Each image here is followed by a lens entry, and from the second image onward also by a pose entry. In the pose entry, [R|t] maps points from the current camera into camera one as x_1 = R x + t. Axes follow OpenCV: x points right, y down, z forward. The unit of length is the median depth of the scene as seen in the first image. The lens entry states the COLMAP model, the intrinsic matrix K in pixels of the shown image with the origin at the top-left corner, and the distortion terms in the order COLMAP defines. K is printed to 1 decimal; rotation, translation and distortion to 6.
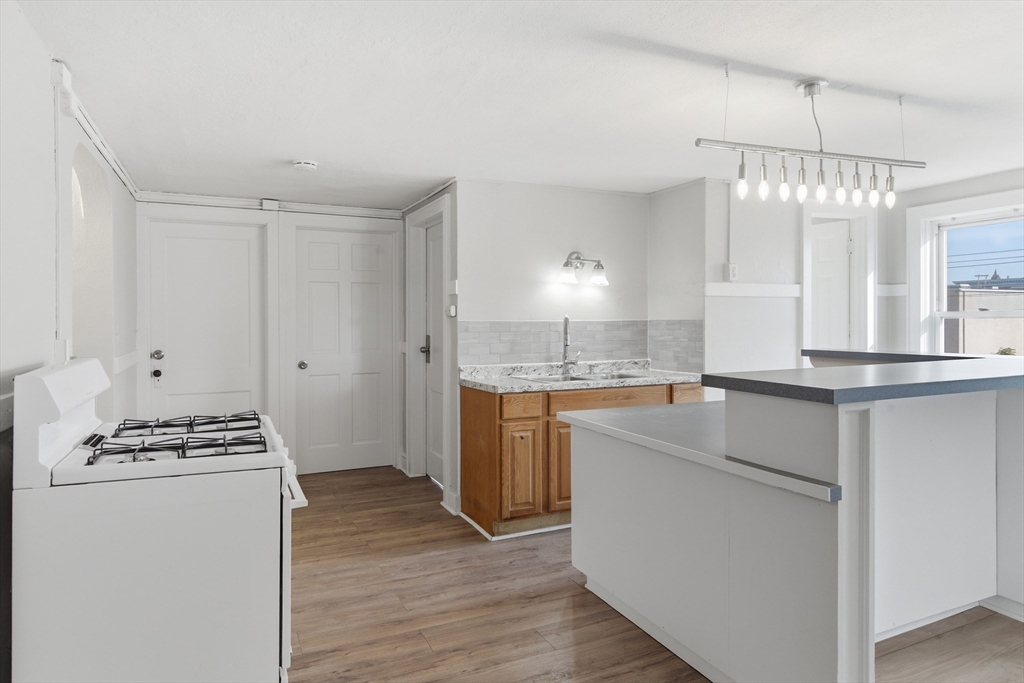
lens RADIAL K [[619.5, 0, 511.4], [0, 619.5, 339.6], [0, 0, 1]] dist [-0.000681, 0.000102]
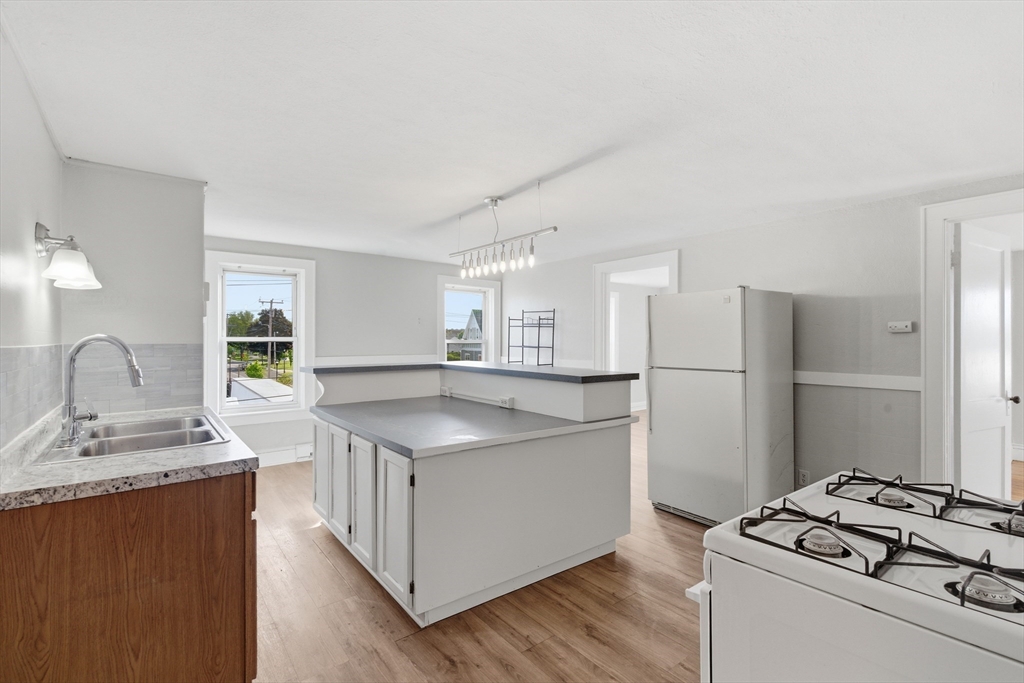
lens RADIAL K [[476.5, 0, 511.1], [0, 476.5, 336.3], [0, 0, 1]] dist [0.003041, 0.000131]
pose [[-0.220866, 0.010196, 0.975251, -0.677516], [0.034023, 0.999417, -0.002743, -0.038878], [-0.974711, 0.032575, -0.221084, 1.109030]]
